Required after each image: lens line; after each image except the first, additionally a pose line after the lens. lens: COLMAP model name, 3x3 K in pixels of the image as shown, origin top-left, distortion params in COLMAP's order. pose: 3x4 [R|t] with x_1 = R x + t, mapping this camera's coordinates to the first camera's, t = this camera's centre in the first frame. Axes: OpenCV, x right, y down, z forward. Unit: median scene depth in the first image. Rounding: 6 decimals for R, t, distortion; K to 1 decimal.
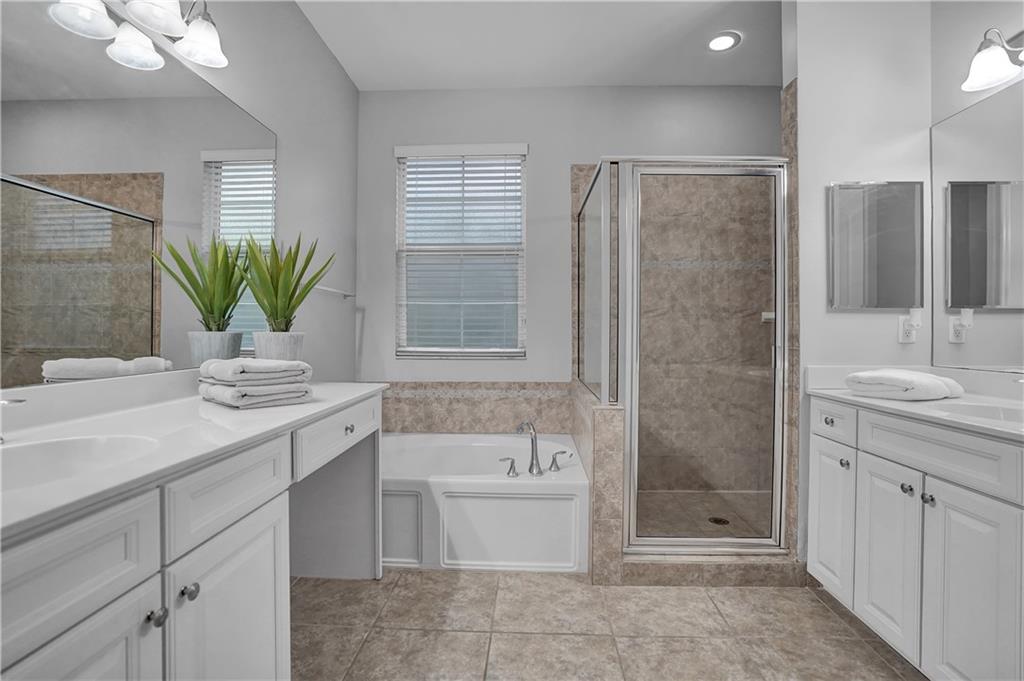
lens RADIAL K [[483.1, 0, 503.3], [0, 483.1, 338.6], [0, 0, 1]] dist [-0.063108, 0.023686]
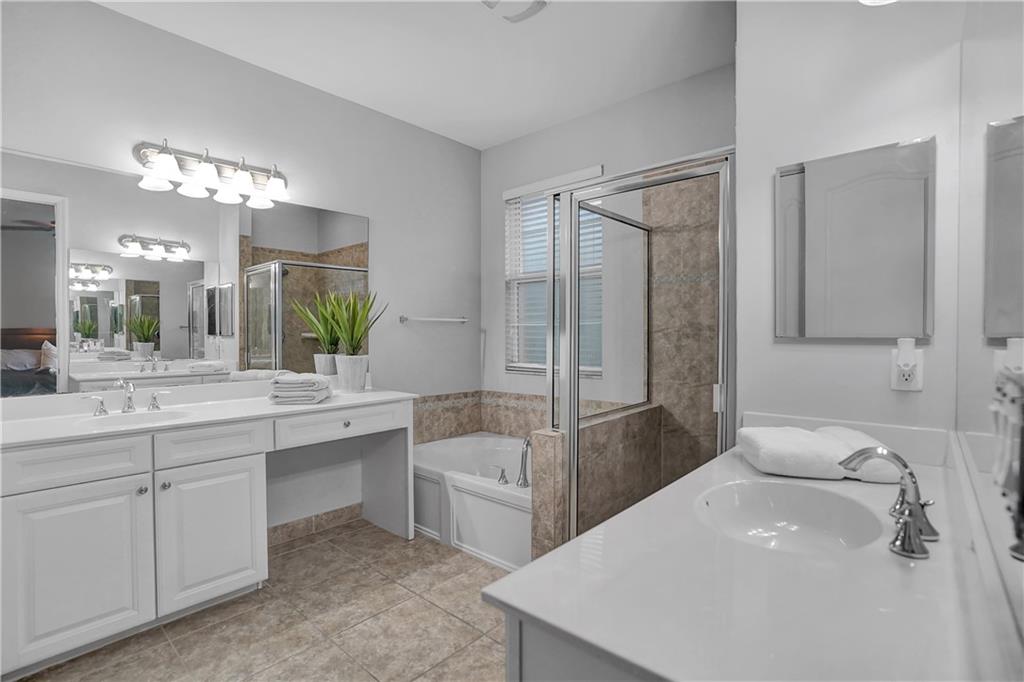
lens RADIAL K [[483.1, 0, 504.3], [0, 483.1, 350.3], [0, 0, 1]] dist [-0.063108, 0.023686]
pose [[0.759755, 0.004888, -0.650191, 0.779577], [0.005622, 0.999885, 0.014087, -0.043018], [0.650185, -0.014358, 0.759641, 0.151315]]
